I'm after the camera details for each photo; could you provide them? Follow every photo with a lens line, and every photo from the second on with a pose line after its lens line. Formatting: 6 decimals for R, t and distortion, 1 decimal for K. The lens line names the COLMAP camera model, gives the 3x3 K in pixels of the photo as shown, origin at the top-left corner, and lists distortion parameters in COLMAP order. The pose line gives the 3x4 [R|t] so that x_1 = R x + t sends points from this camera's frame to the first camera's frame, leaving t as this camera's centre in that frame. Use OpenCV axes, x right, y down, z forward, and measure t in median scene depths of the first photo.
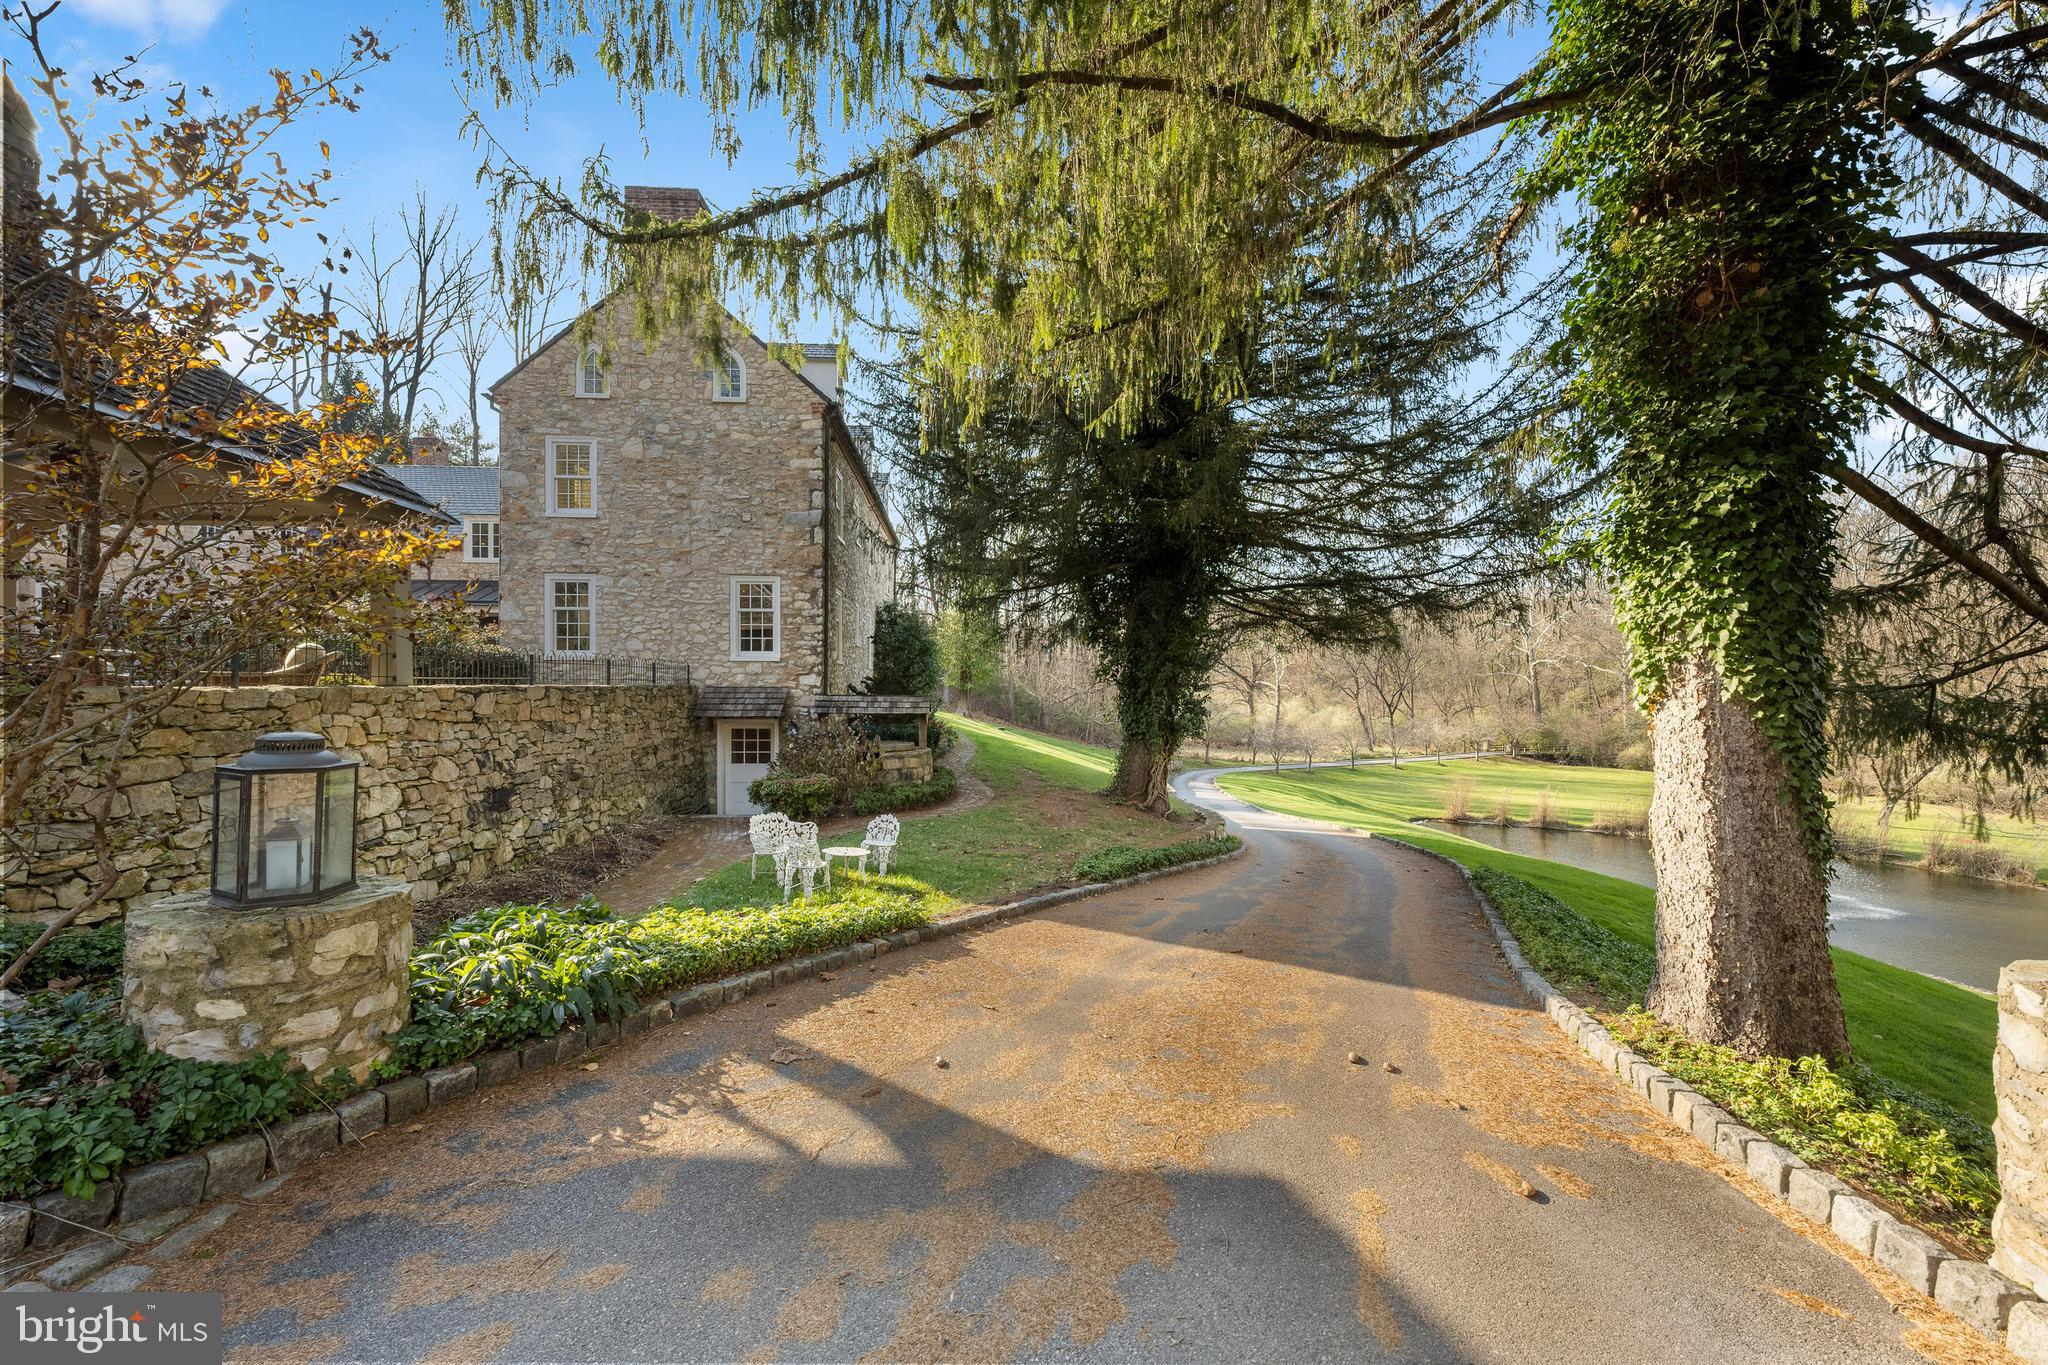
lens RADIAL K [[811.3, 0, 1026.1], [0, 811.3, 684.7], [0, 0, 1]] dist [-0.001751, -0.000341]
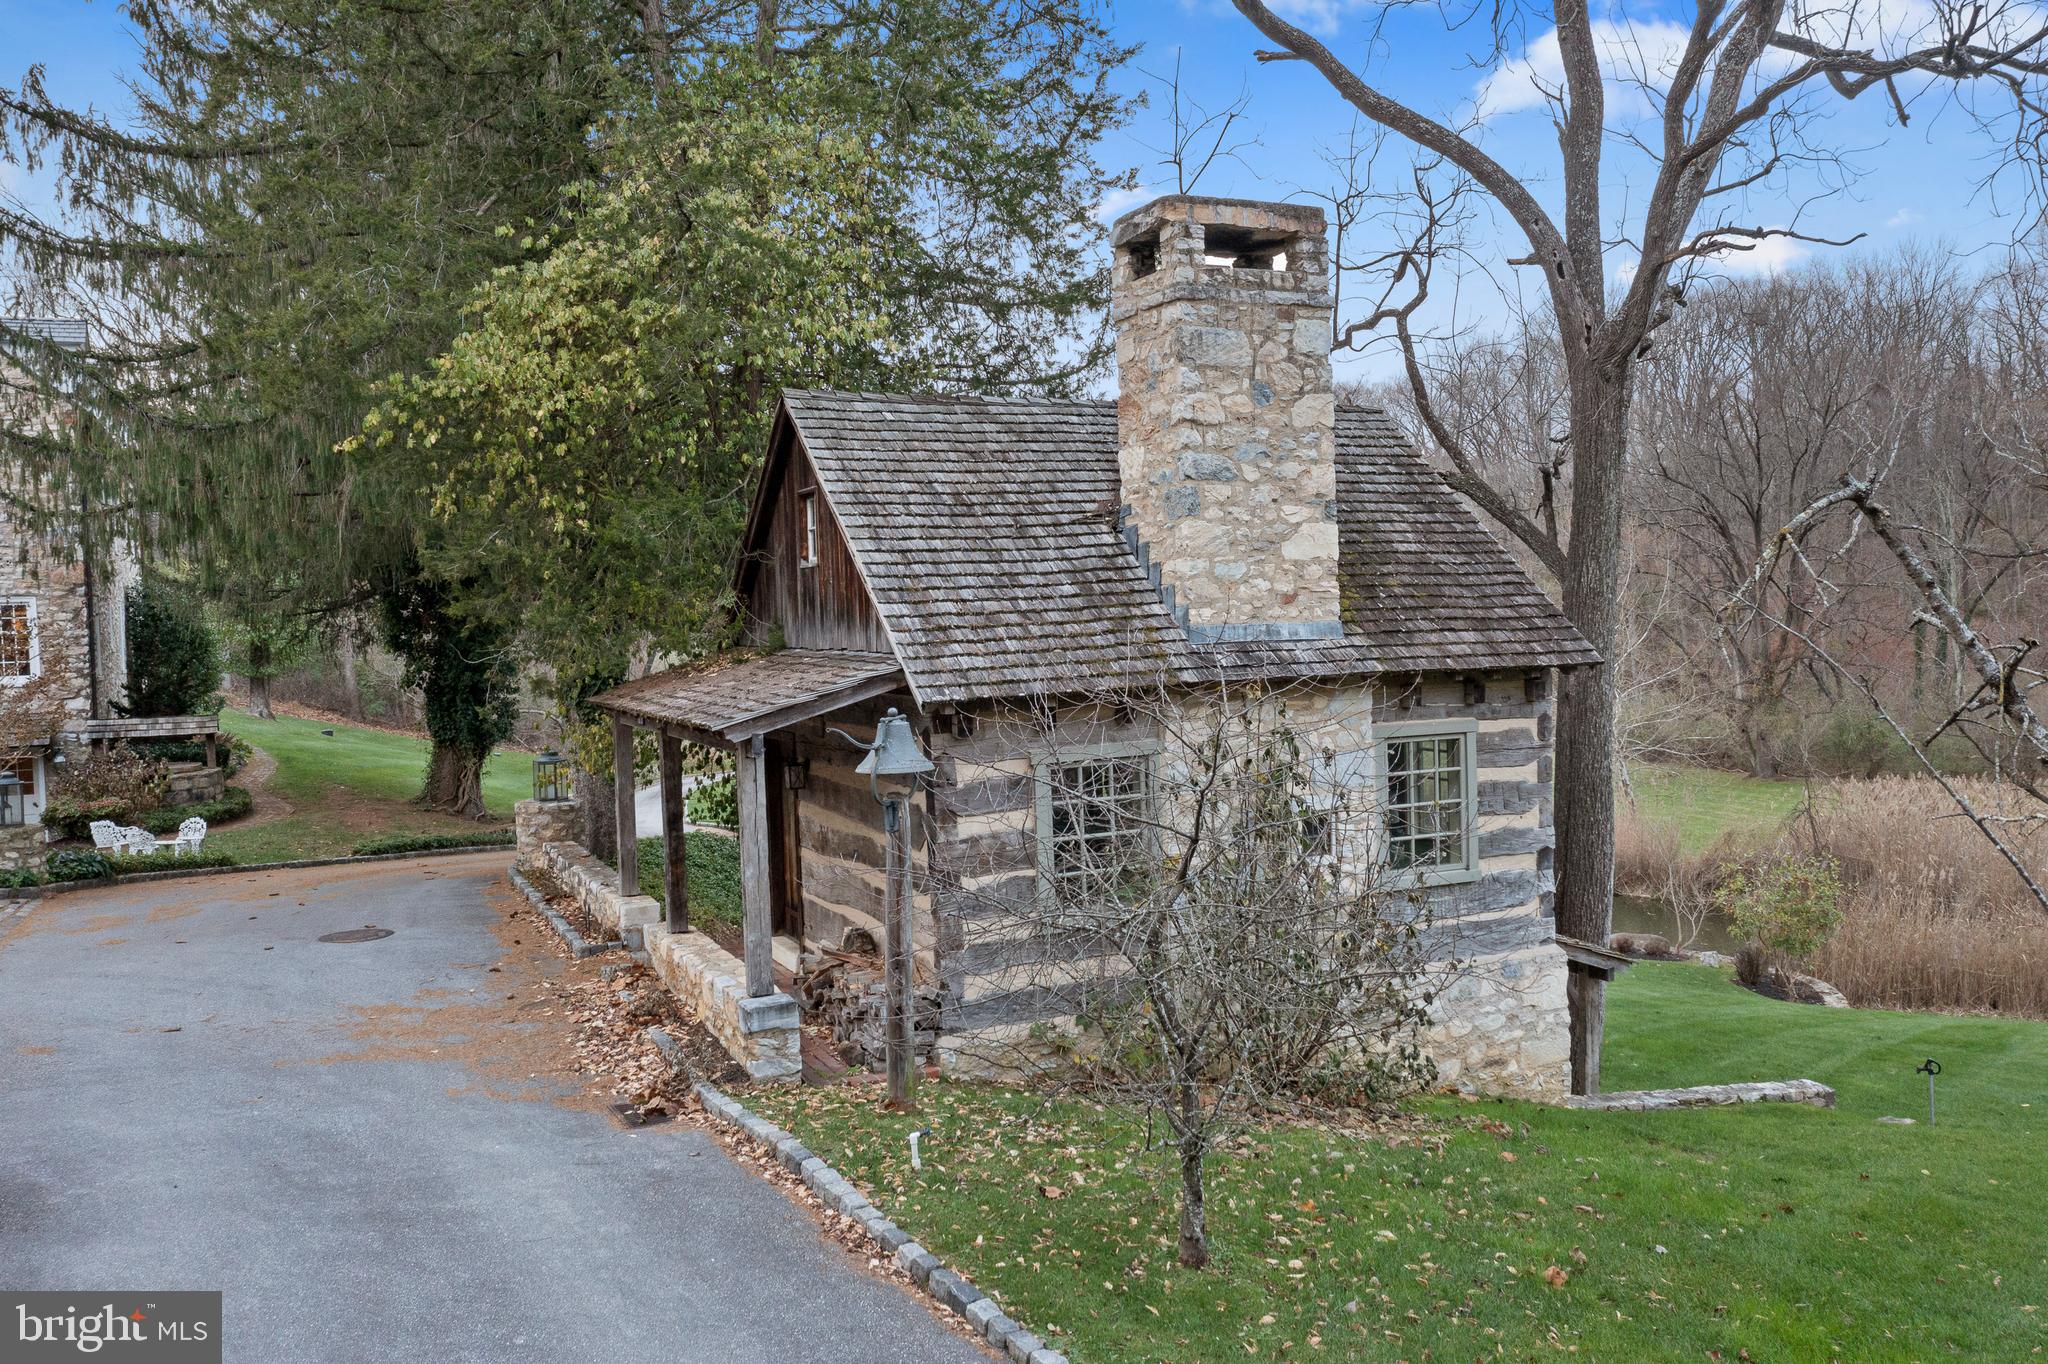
lens RADIAL K [[1581.8, 0, 1024.0], [0, 1581.8, 682.0], [0, 0, 1]] dist [-0.016640, 0.003039]
pose [[0.930281, -0.044110, 0.364187, 0.090558], [0.029404, 0.998516, 0.045829, -0.078105], [-0.365668, -0.031925, 0.930197, -1.051685]]
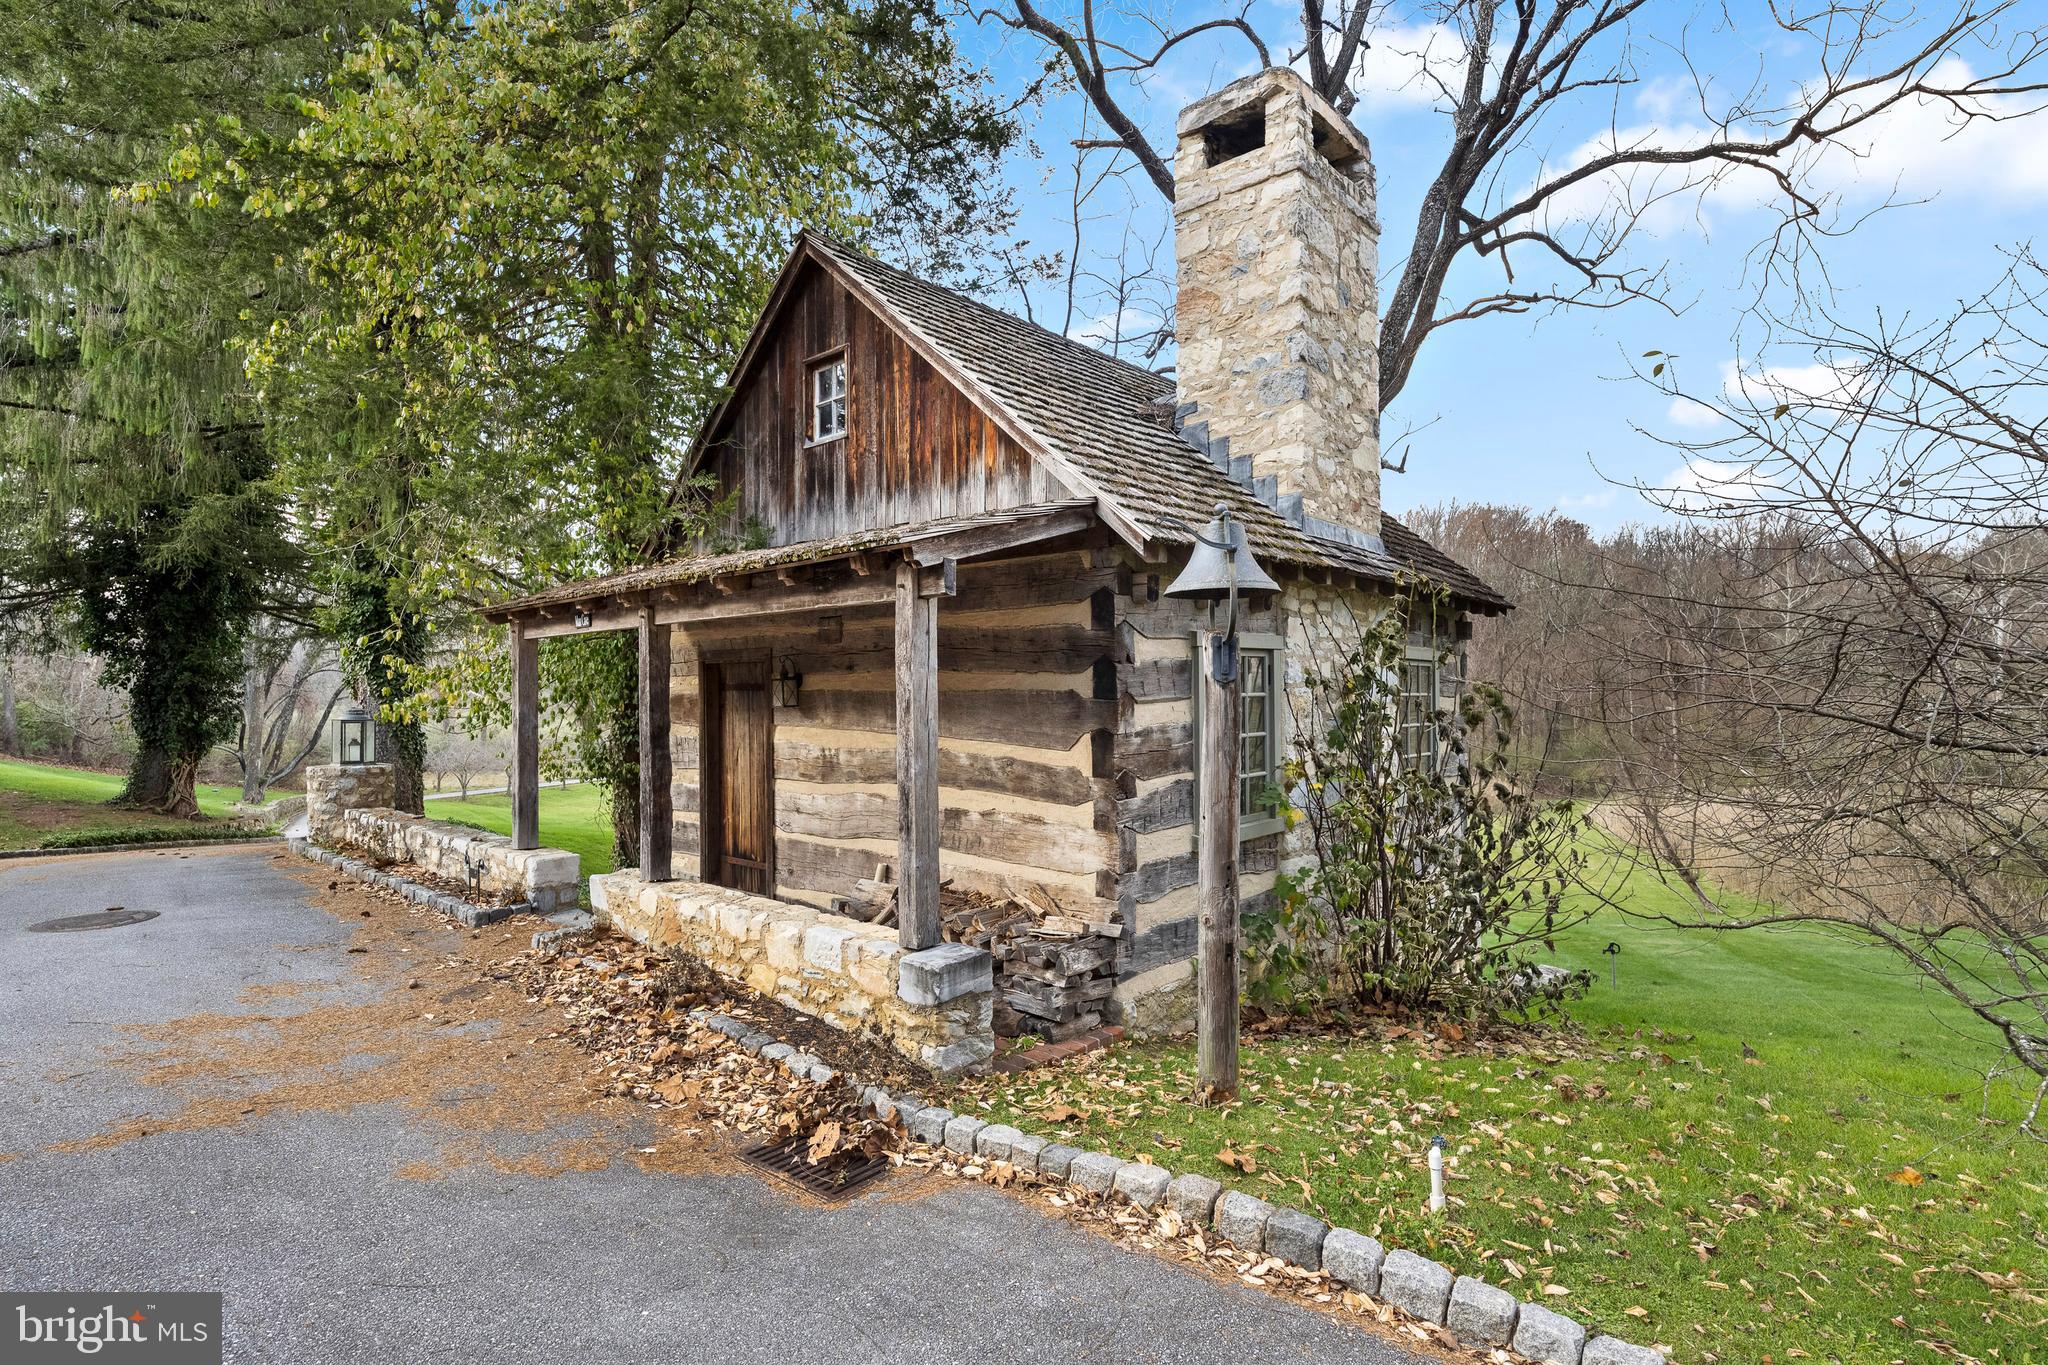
lens RADIAL K [[981.3, 0, 1023.3], [0, 981.3, 696.5], [0, 0, 1]] dist [-0.006311, 0.000571]
pose [[0.711276, -0.005515, 0.702891, 0.047051], [0.003887, 0.999985, 0.003912, 0.003804], [-0.702902, -0.000051, 0.711287, -0.636261]]
